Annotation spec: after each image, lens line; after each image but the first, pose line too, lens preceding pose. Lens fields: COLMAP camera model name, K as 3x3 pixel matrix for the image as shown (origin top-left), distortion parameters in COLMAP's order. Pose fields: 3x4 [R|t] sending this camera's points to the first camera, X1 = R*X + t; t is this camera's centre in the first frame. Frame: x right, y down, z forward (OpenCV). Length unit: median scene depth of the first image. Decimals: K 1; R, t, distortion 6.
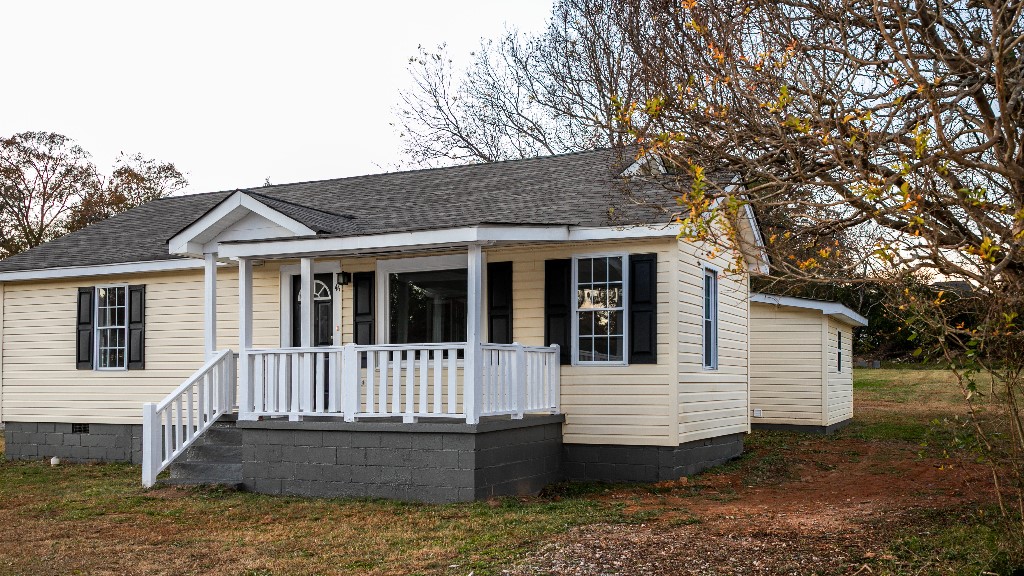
lens RADIAL K [[1031.1, 0, 511.6], [0, 1031.1, 289.7], [0, 0, 1]] dist [-0.012967, 0.000000]
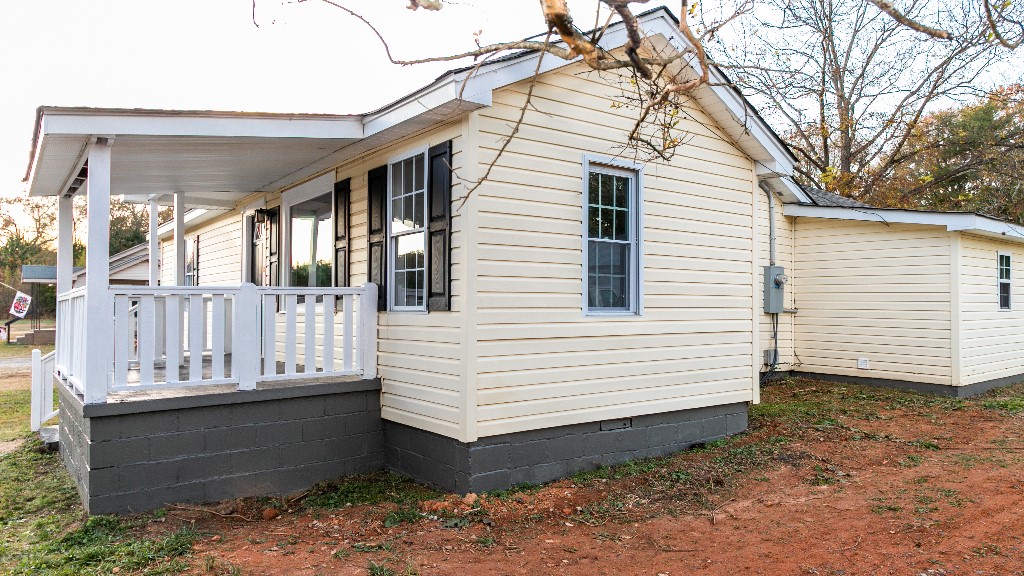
lens RADIAL K [[692.5, 0, 509.1], [0, 692.5, 287.9], [0, 0, 1]] dist [0.012043, 0.001369]
pose [[0.887248, -0.019858, -0.460865, 0.357914], [0.046596, 0.997821, 0.046713, 0.037401], [0.458934, -0.062920, 0.886240, 0.609756]]
